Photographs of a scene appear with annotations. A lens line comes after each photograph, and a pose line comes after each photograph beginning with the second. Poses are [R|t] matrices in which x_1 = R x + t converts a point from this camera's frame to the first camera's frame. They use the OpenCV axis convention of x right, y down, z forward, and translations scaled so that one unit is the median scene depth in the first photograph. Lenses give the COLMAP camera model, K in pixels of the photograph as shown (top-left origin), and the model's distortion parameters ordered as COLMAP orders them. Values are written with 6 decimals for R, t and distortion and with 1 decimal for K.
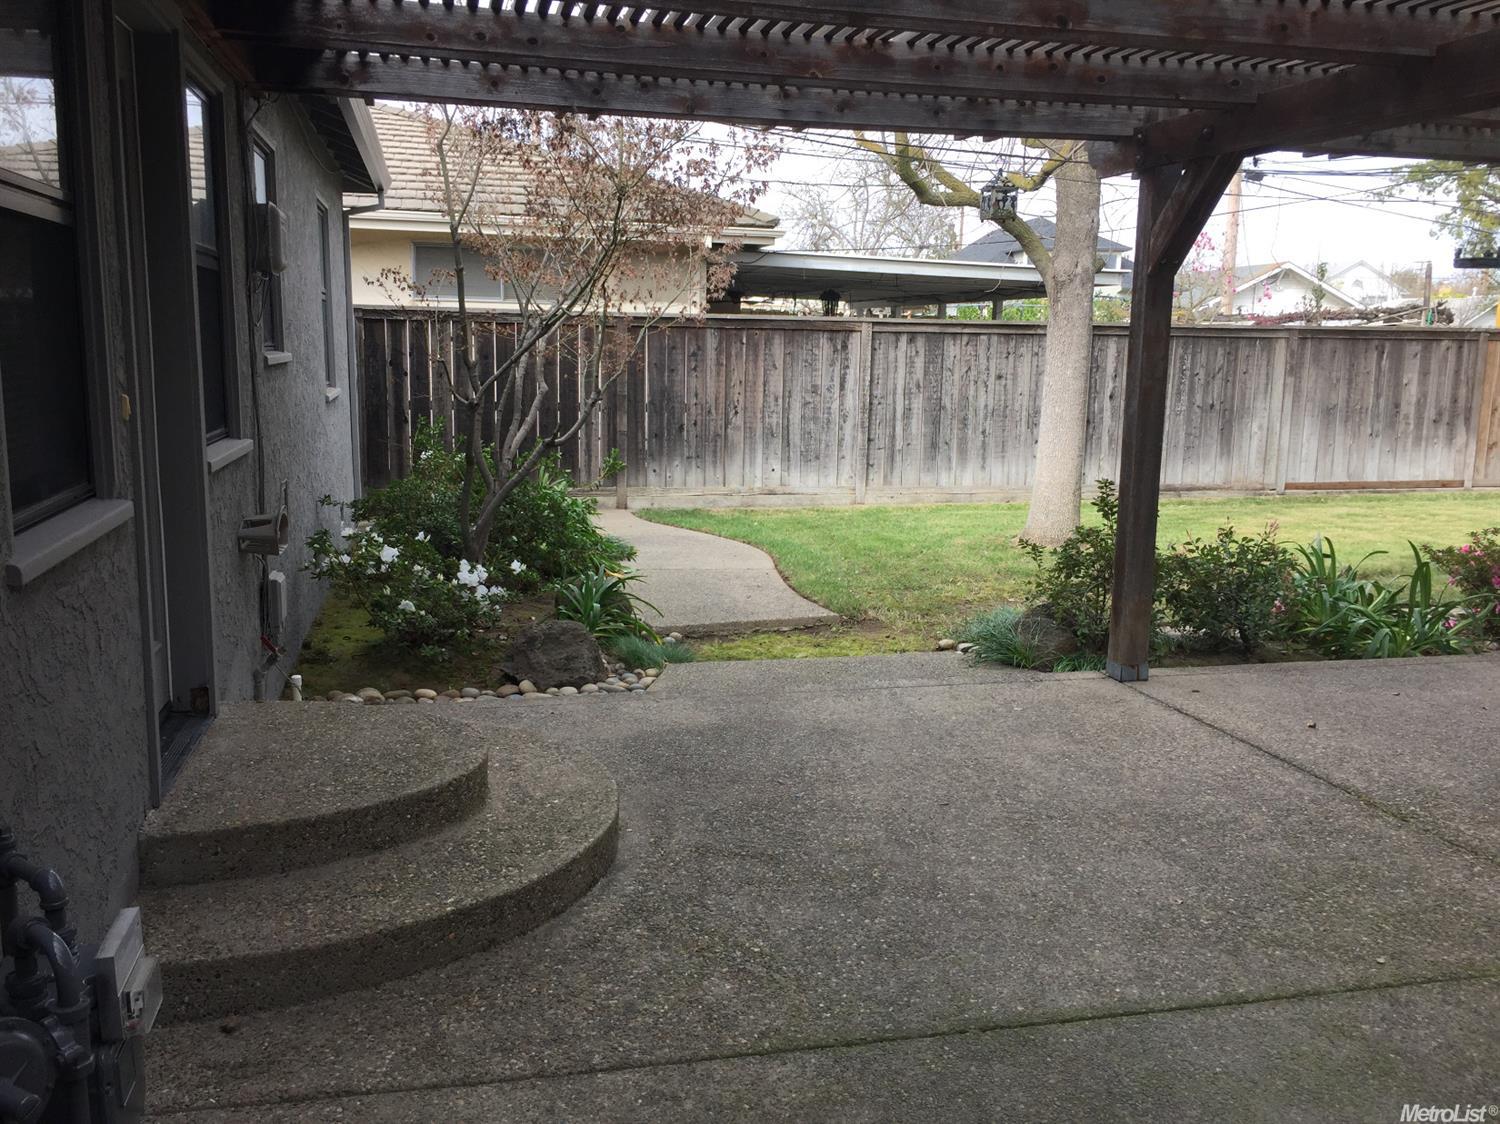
lens RADIAL K [[1287.2, 0, 753.1], [0, 1287.2, 572.1], [0, 0, 1]] dist [0.077814, -0.094779]
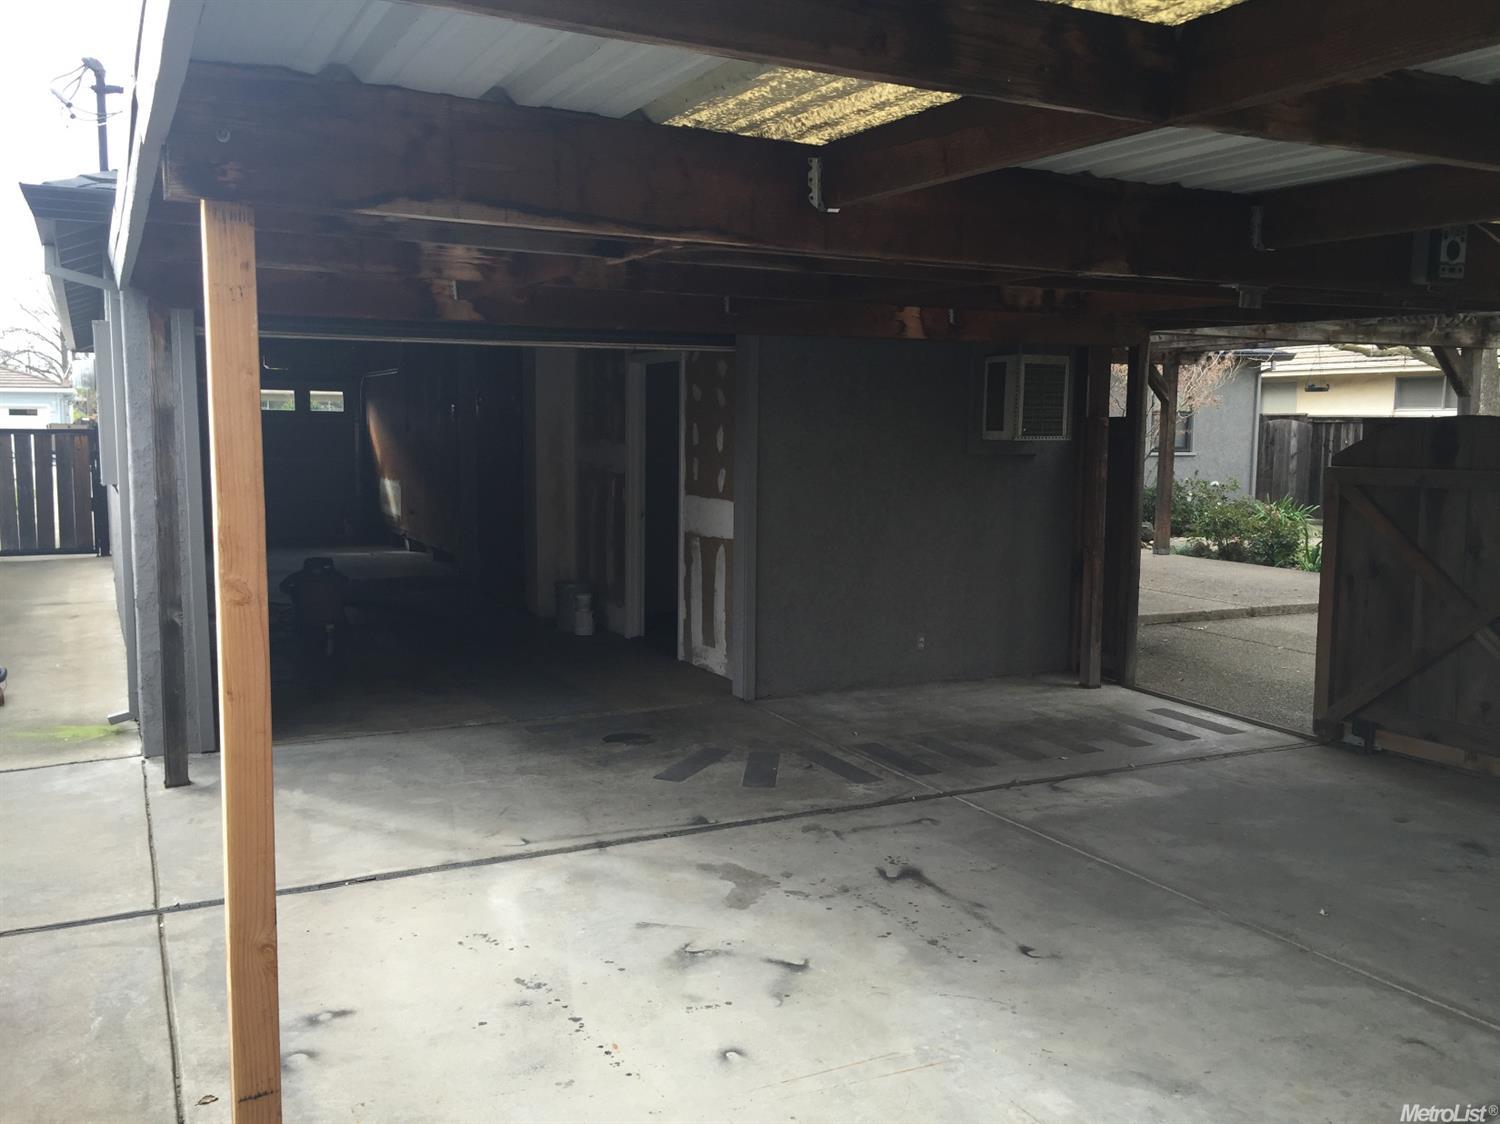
lens RADIAL K [[1287.2, 0, 748.1], [0, 1287.2, 554.7], [0, 0, 1]] dist [0.077814, -0.094779]
pose [[0.231154, 0.079500, -0.969664, 1.197190], [-0.188002, 0.981521, 0.035655, 0.071022], [0.954580, 0.174057, 0.241829, -0.185391]]
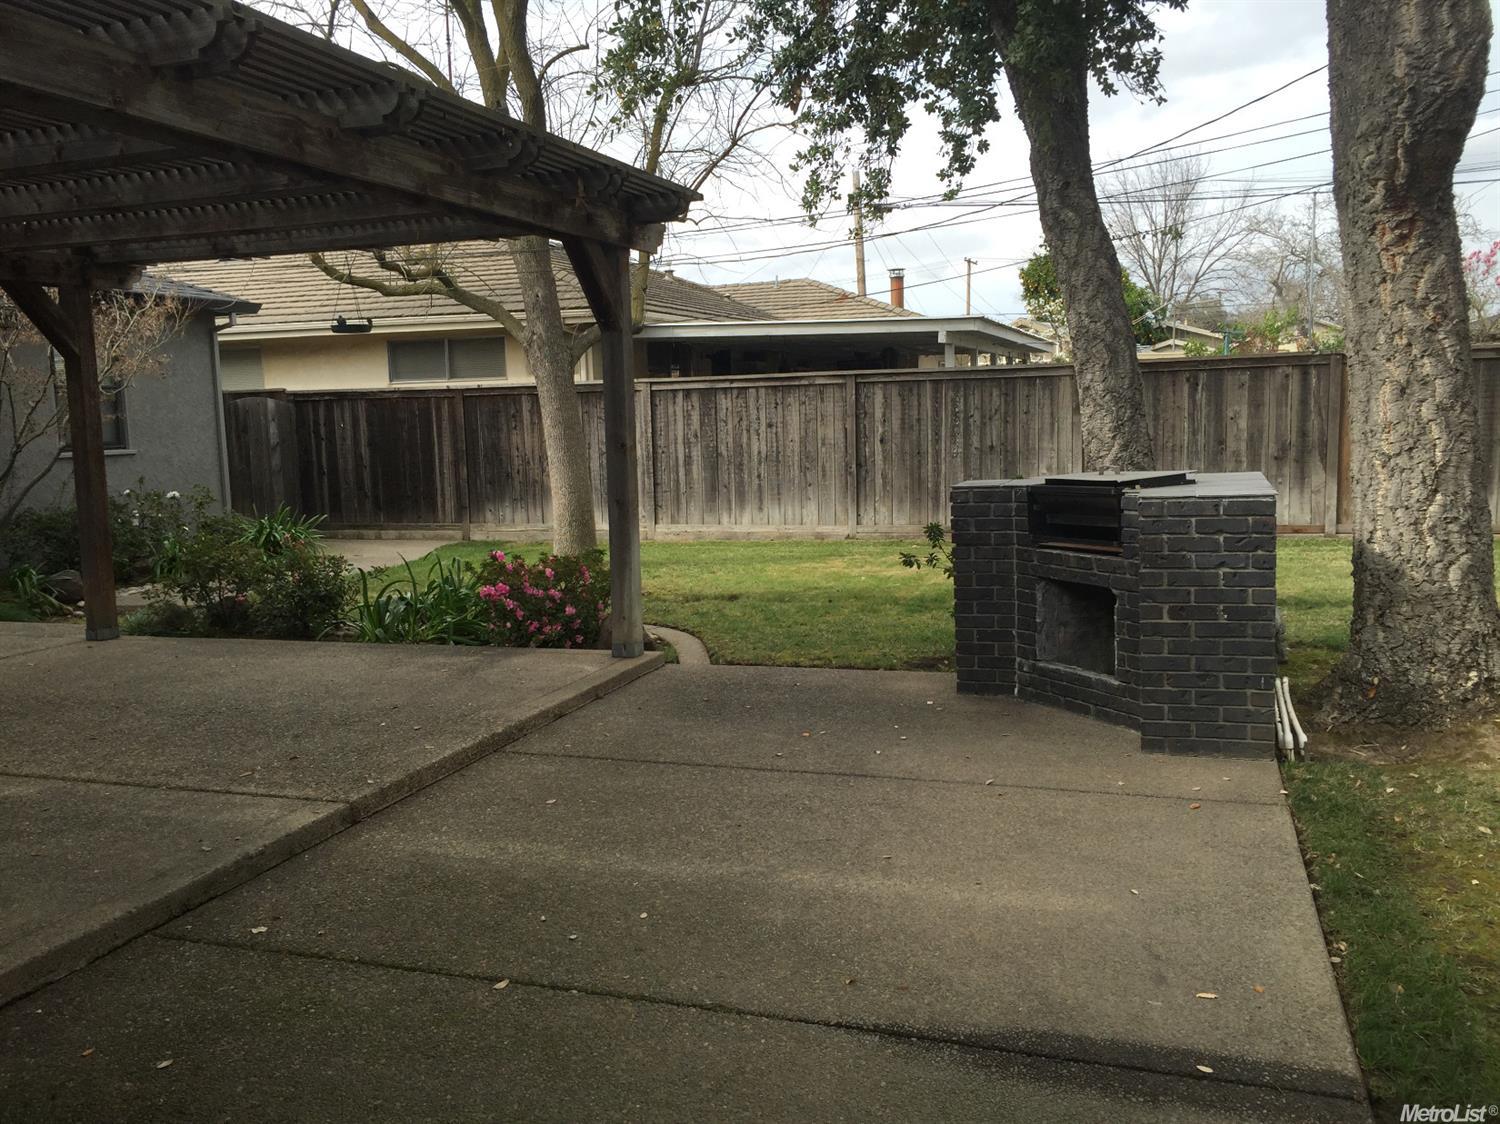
lens RADIAL K [[1287.2, 0, 746.9], [0, 1287.2, 551.7], [0, 0, 1]] dist [0.077814, -0.094779]
pose [[0.846822, 0.013388, -0.531707, 0.748974], [-0.053272, 0.996791, -0.059744, 0.020581], [0.529201, 0.078918, 0.844818, 0.081058]]
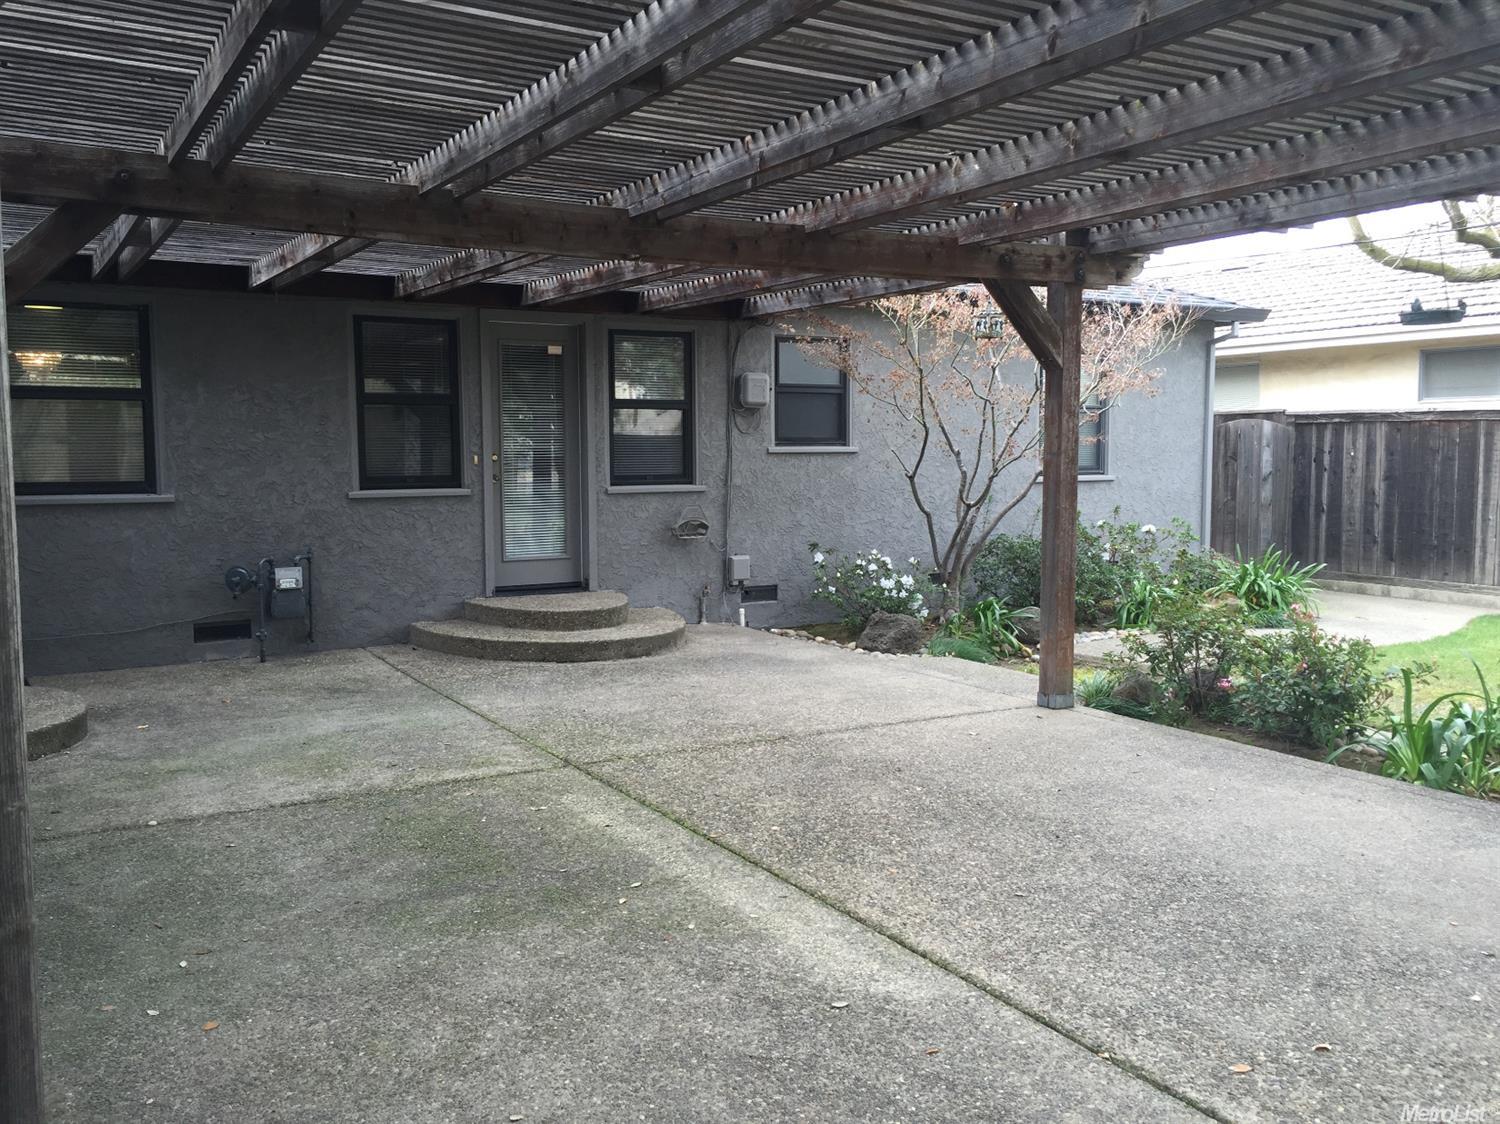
lens RADIAL K [[1287.2, 0, 740.0], [0, 1287.2, 555.1], [0, 0, 1]] dist [0.077814, -0.094779]
pose [[0.288989, 0.058645, -0.955534, 0.606647], [-0.169593, 0.985471, 0.009191, -0.002237], [0.942191, 0.159396, 0.294736, 0.170539]]
